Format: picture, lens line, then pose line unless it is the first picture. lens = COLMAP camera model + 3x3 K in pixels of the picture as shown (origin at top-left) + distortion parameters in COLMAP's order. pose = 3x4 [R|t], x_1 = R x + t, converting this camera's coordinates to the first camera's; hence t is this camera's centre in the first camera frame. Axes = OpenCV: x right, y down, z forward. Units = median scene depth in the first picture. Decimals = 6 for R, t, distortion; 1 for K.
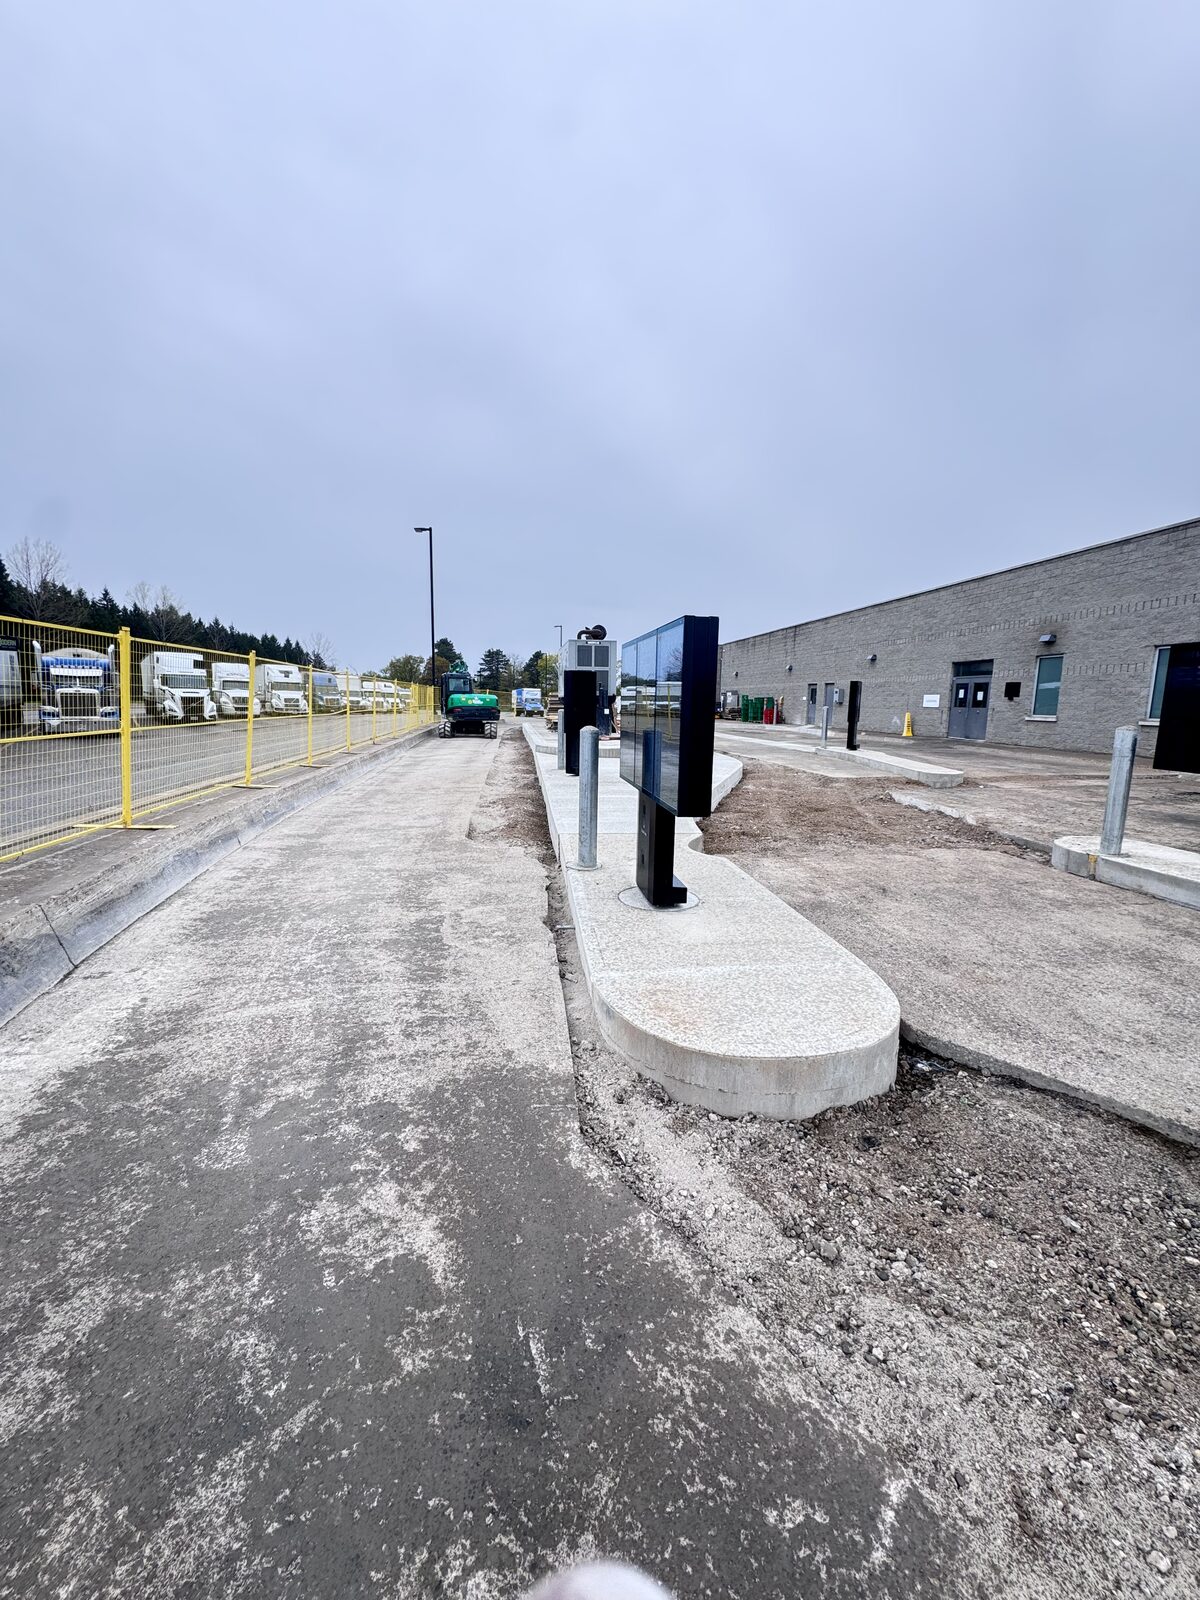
lens RADIAL K [[644.1, 0, 593.2], [0, 644.1, 799.0], [0, 0, 1]] dist [-0.003053, 0.000076]
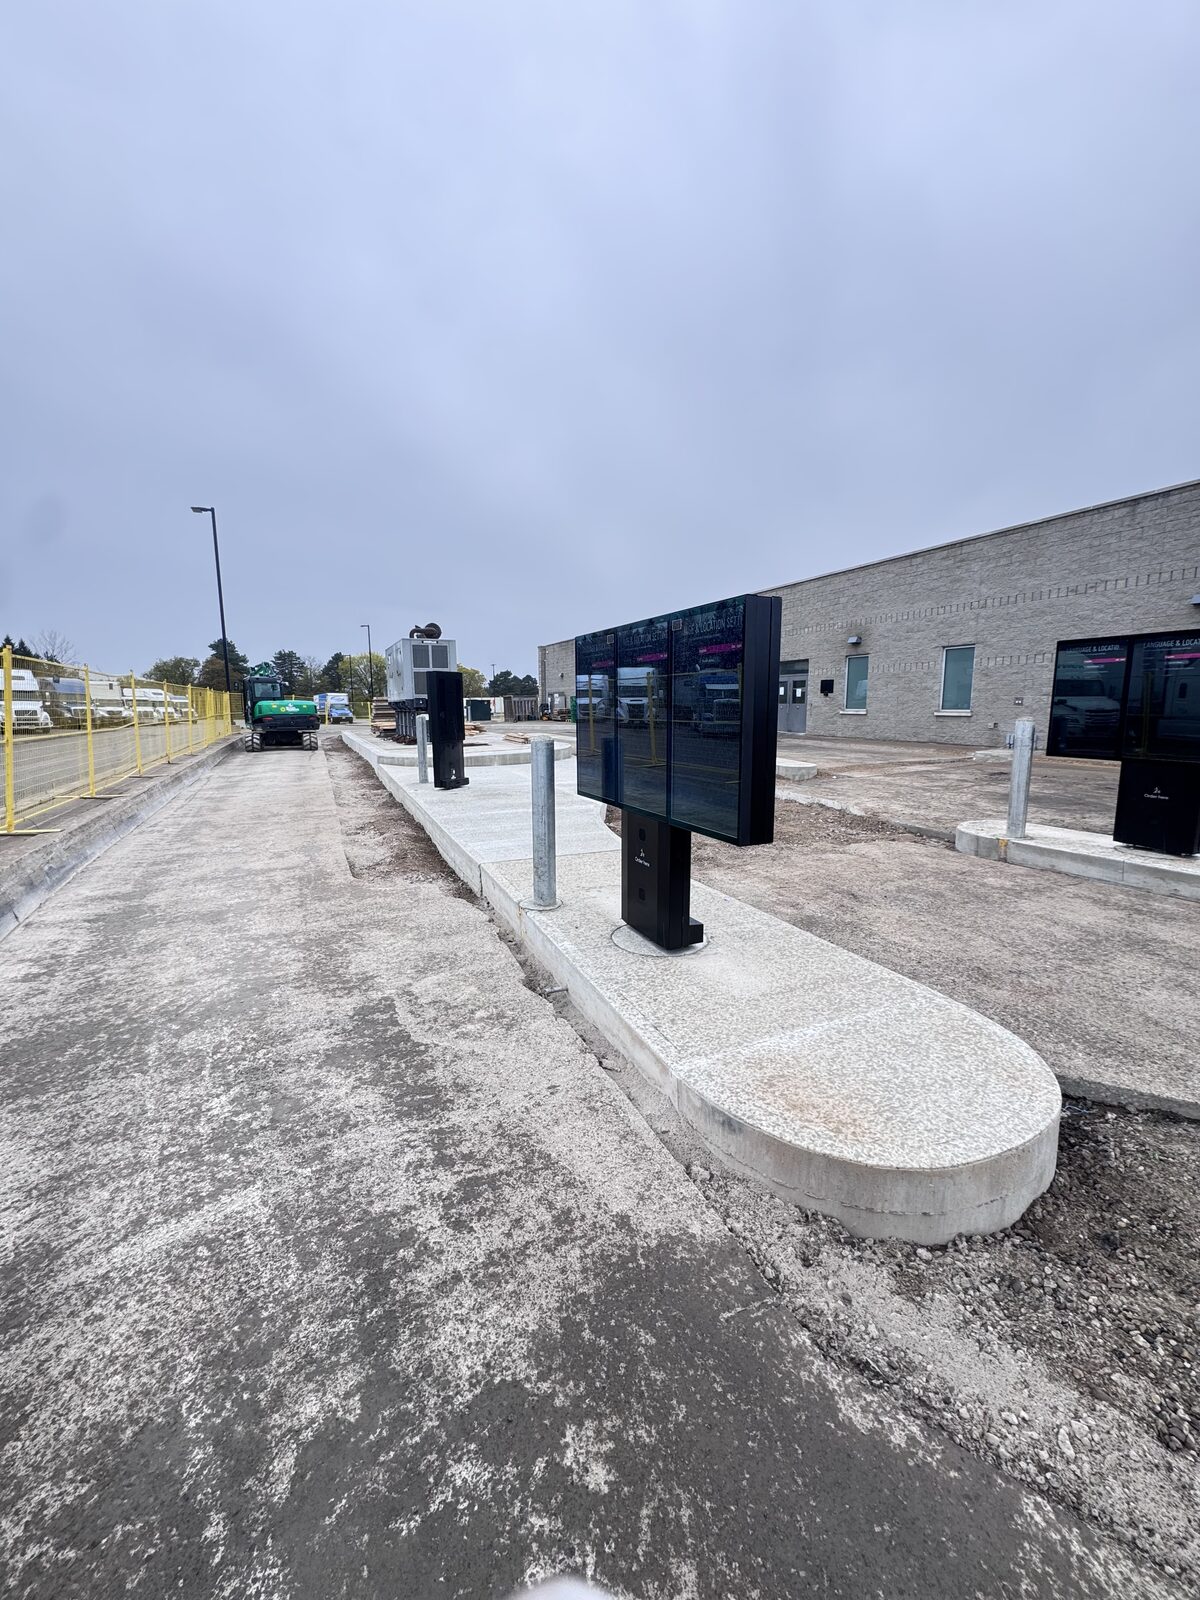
lens RADIAL K [[644.1, 0, 598.9], [0, 644.1, 799.9], [0, 0, 1]] dist [-0.003053, 0.000076]
pose [[0.955594, -0.064290, 0.287588, -0.214584], [0.064849, 0.997866, 0.007591, -0.038860], [-0.287463, 0.011396, 0.957724, 0.230377]]
